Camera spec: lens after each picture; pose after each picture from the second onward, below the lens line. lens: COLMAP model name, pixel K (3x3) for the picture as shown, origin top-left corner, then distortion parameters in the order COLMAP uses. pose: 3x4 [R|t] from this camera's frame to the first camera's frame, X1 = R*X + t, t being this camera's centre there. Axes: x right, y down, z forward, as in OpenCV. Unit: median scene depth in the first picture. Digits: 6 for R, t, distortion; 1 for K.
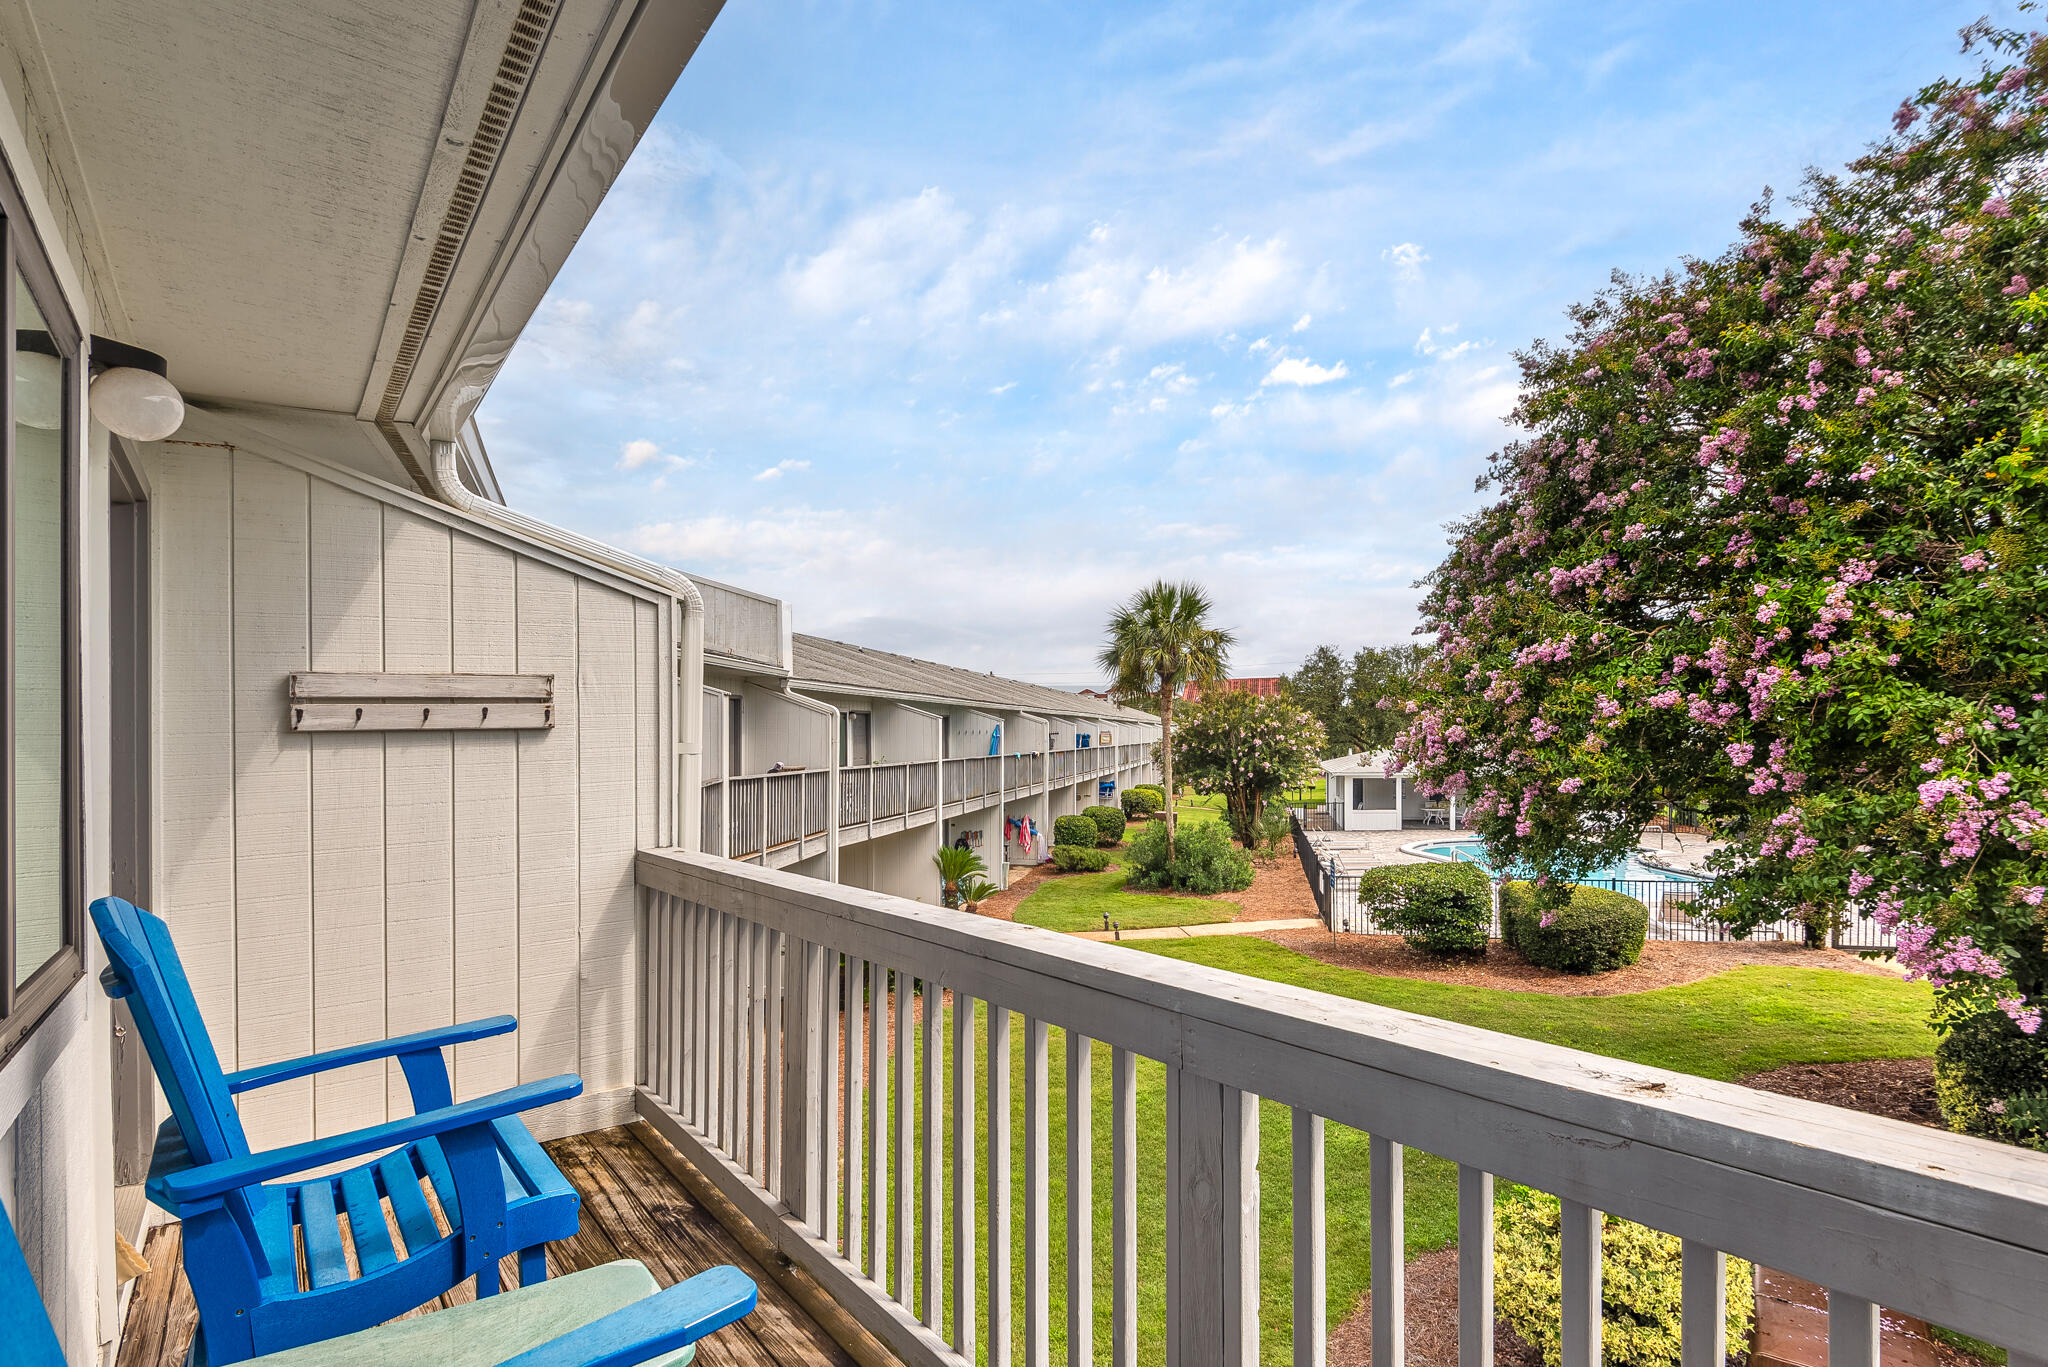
lens RADIAL K [[900.3, 0, 1034.1], [0, 900.3, 741.0], [0, 0, 1]] dist [-0.001674, -0.000163]
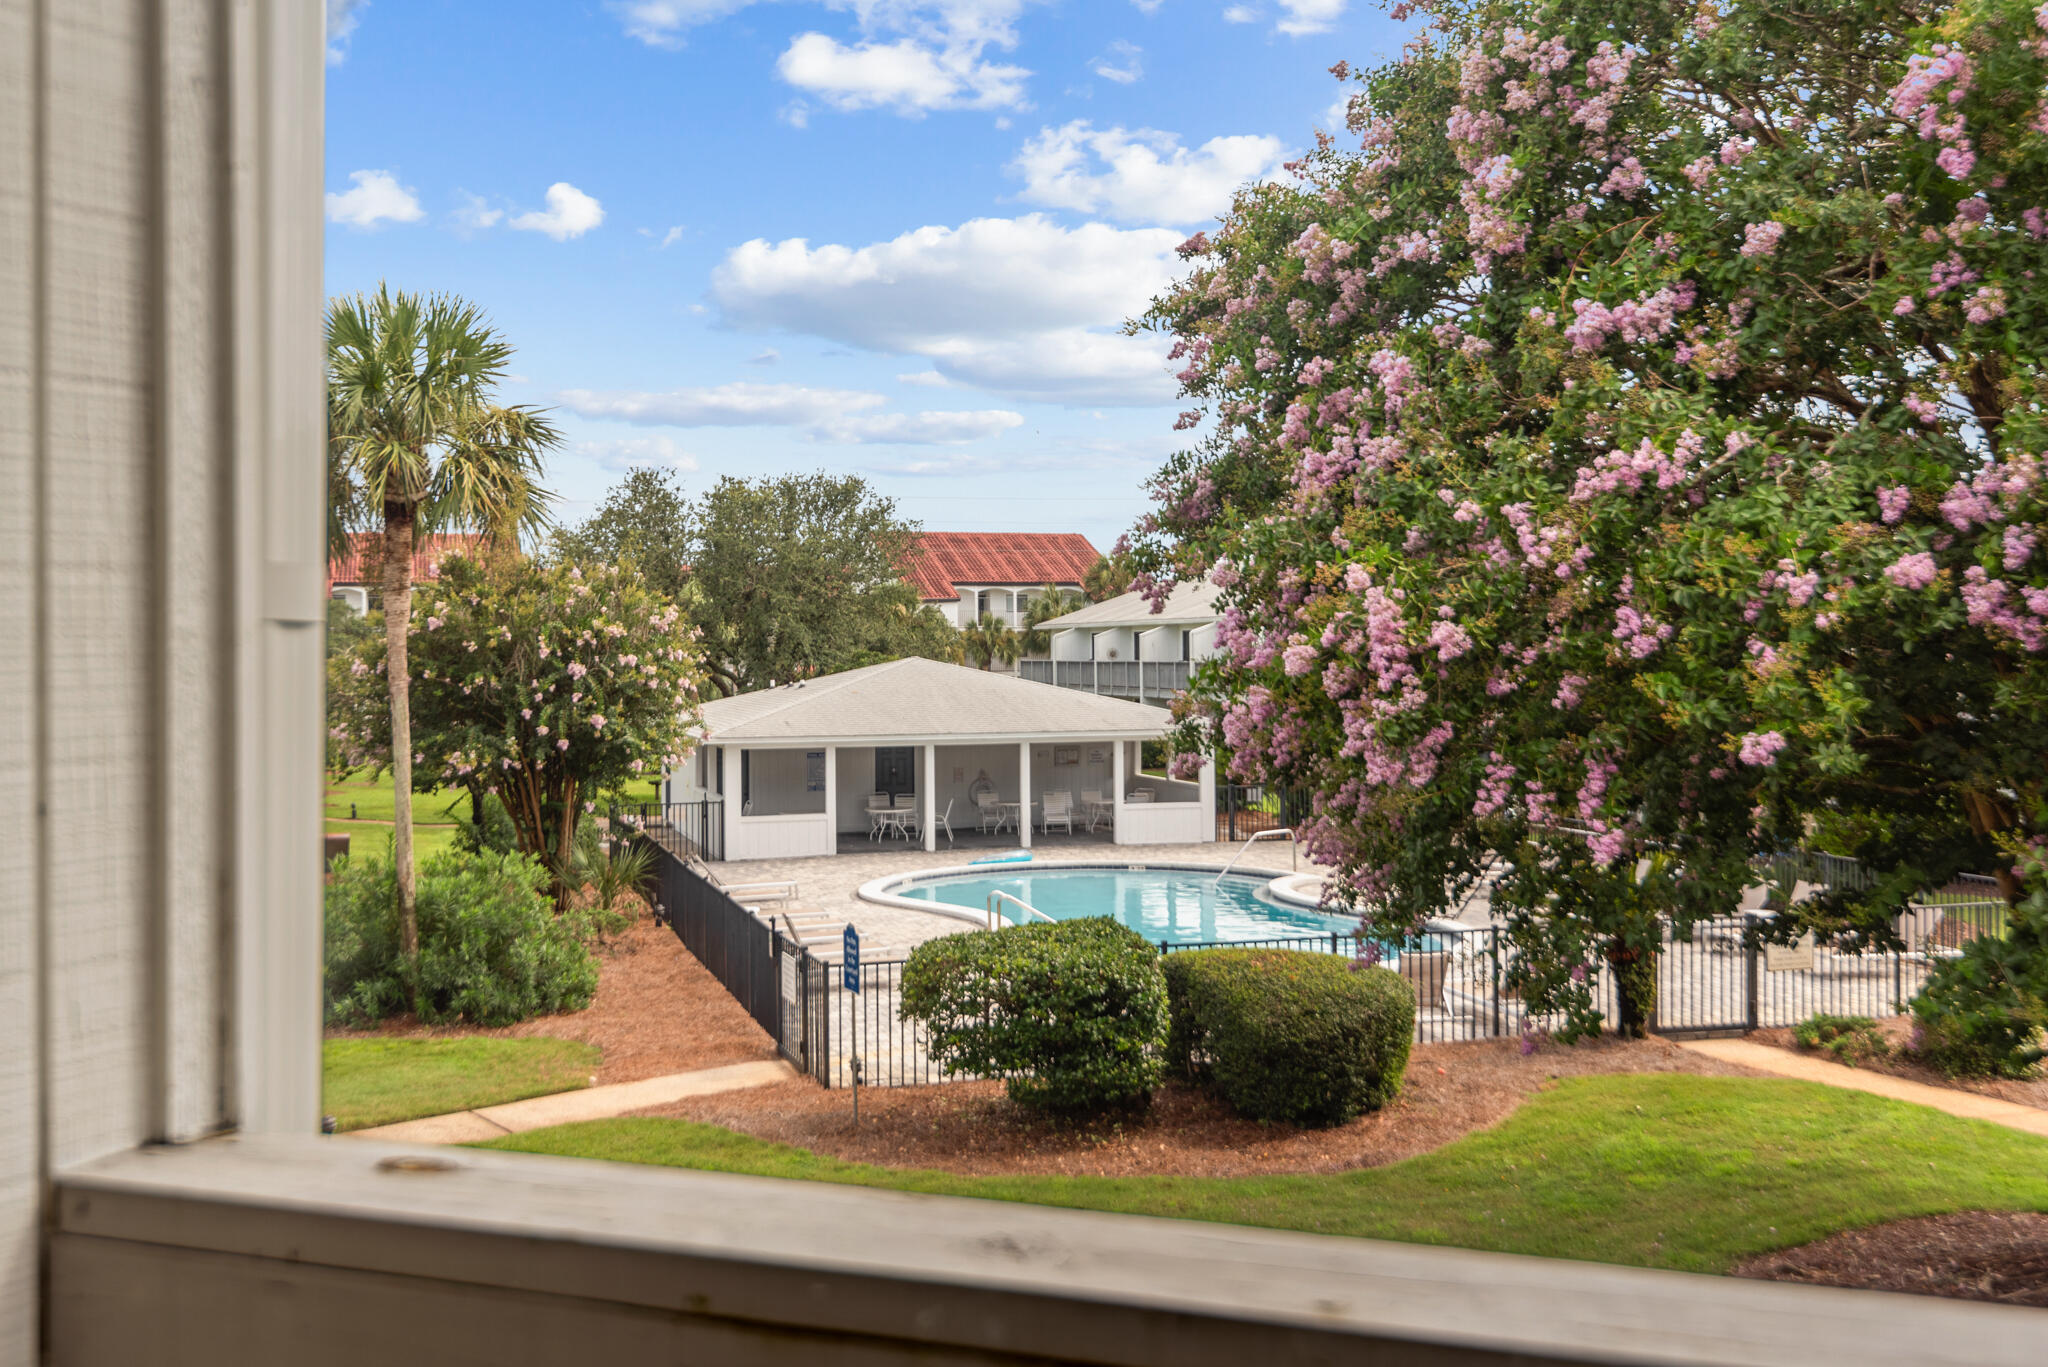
lens RADIAL K [[1943.7, 0, 1012.7], [0, 1943.7, 612.1], [0, 0, 1]] dist [-0.004602, 0.097256]
pose [[0.865099, 0.022570, 0.501093, -0.062766], [-0.007211, 0.999444, -0.032566, 0.003329], [-0.501549, 0.024559, 0.864780, 0.078372]]
